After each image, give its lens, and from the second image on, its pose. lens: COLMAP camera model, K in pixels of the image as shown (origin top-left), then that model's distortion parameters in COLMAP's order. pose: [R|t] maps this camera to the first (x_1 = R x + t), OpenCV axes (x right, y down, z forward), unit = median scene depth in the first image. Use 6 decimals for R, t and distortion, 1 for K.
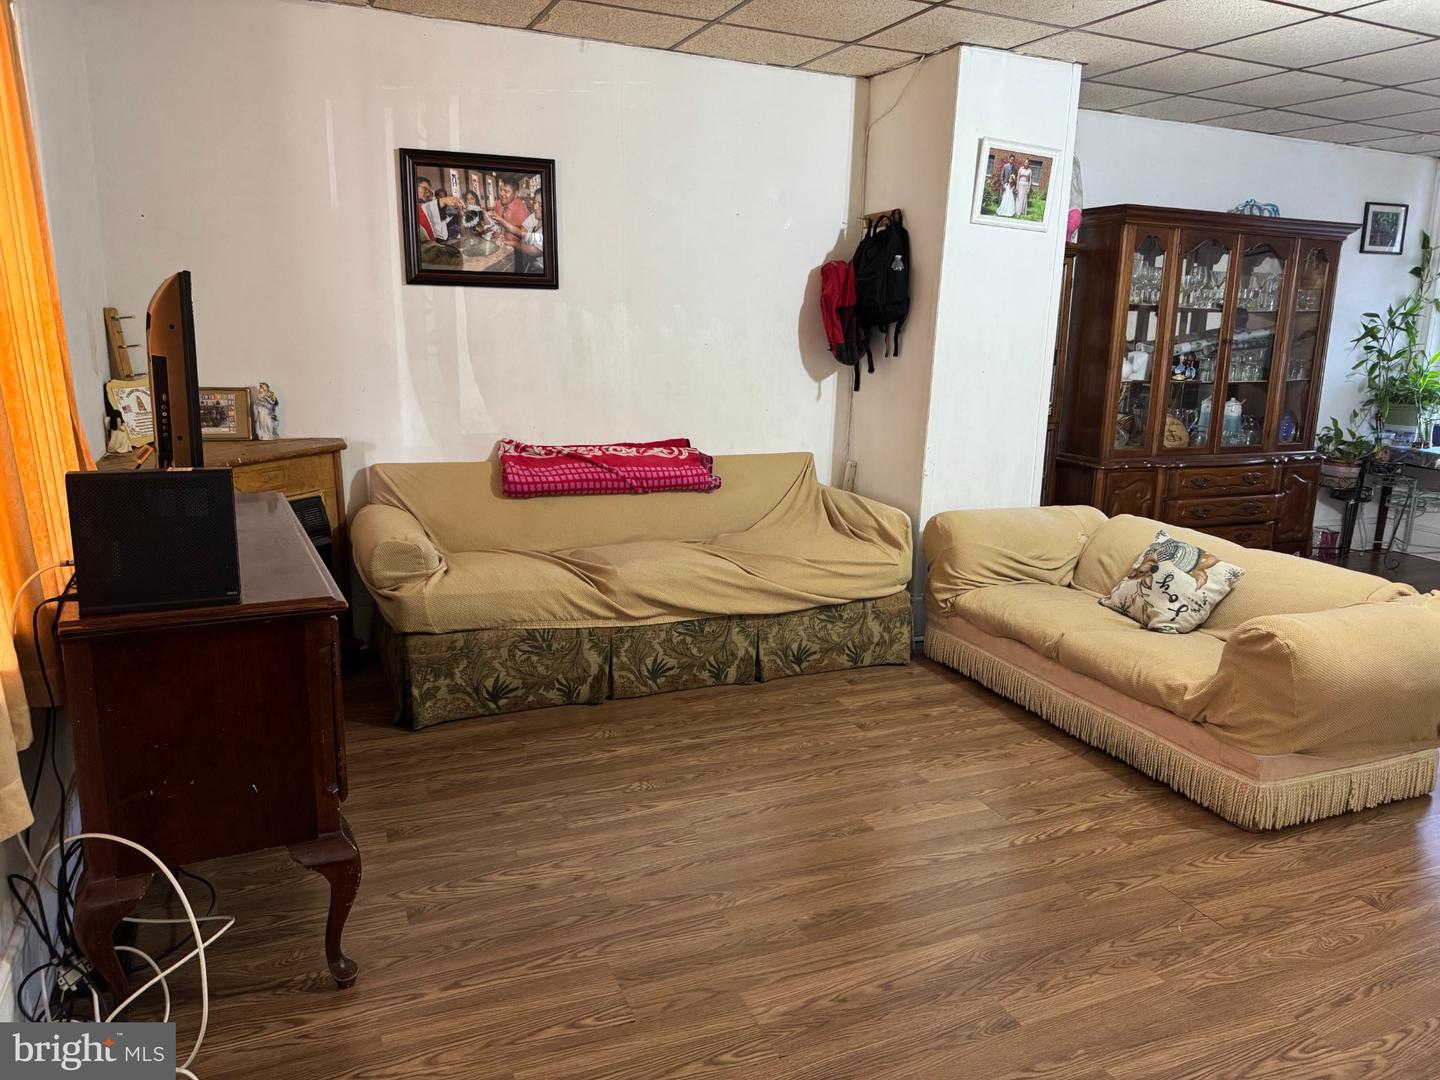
lens RADIAL K [[1006.4, 0, 723.3], [0, 1006.4, 538.1], [0, 0, 1]] dist [0.031778, -0.043180]
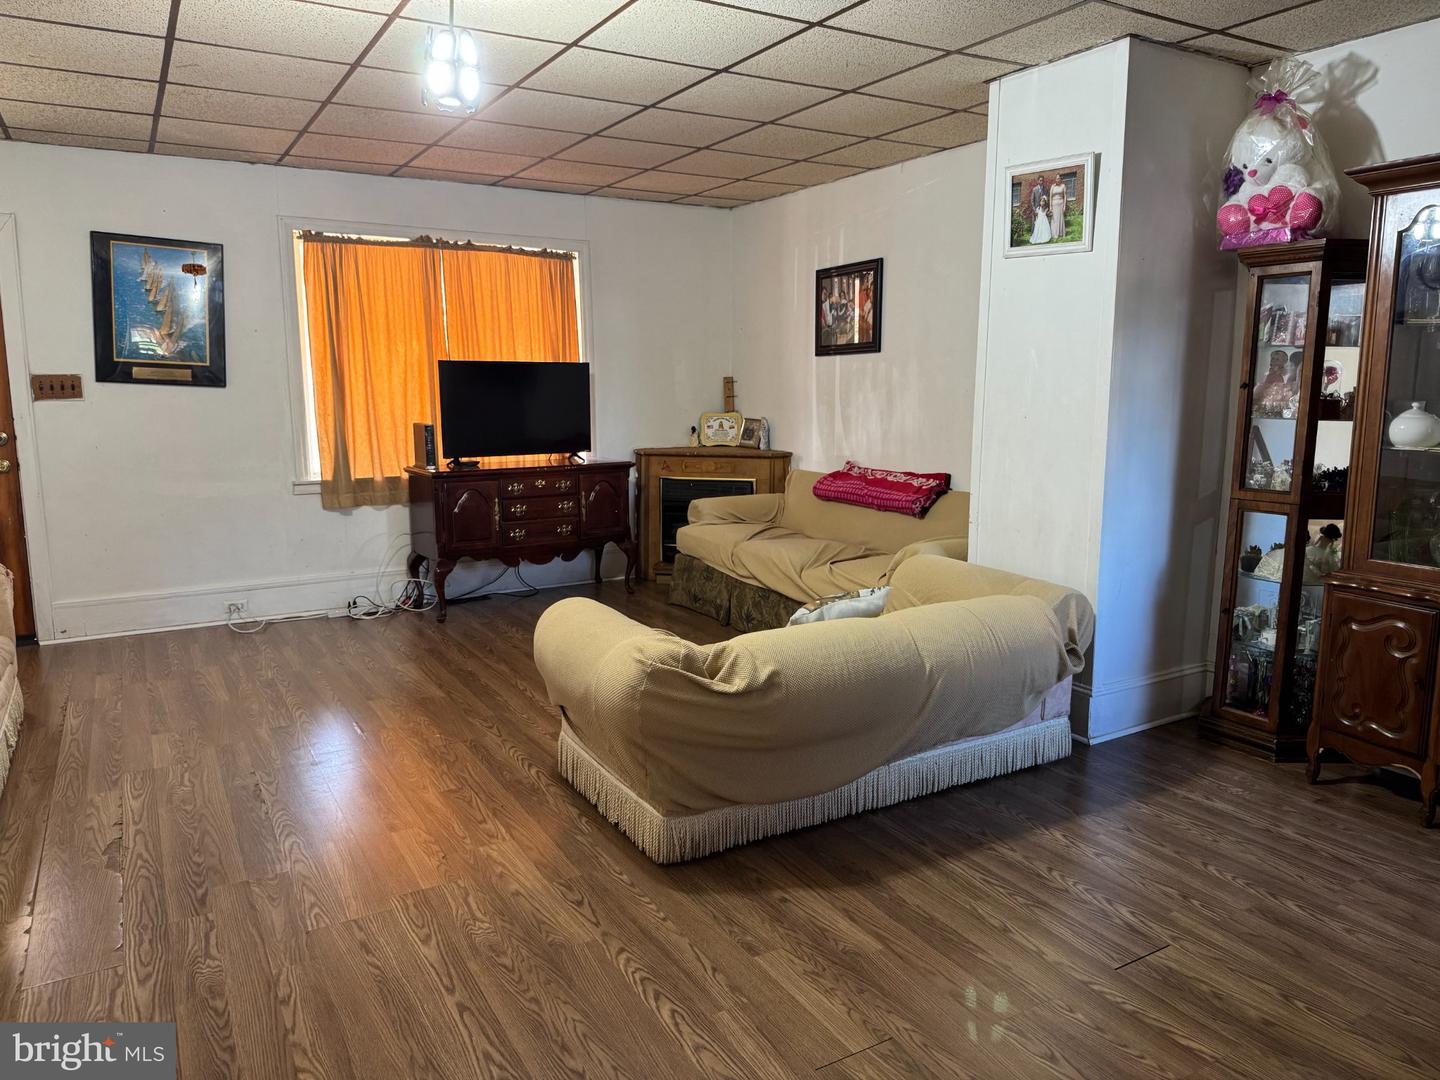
lens RADIAL K [[1006.4, 0, 722.5], [0, 1006.4, 541.1], [0, 0, 1]] dist [0.031778, -0.043180]
pose [[0.118953, 0.129094, -0.984472, 1.173134], [-0.207936, 0.972764, 0.102434, -0.098188], [0.970883, 0.192522, 0.142556, 0.662492]]
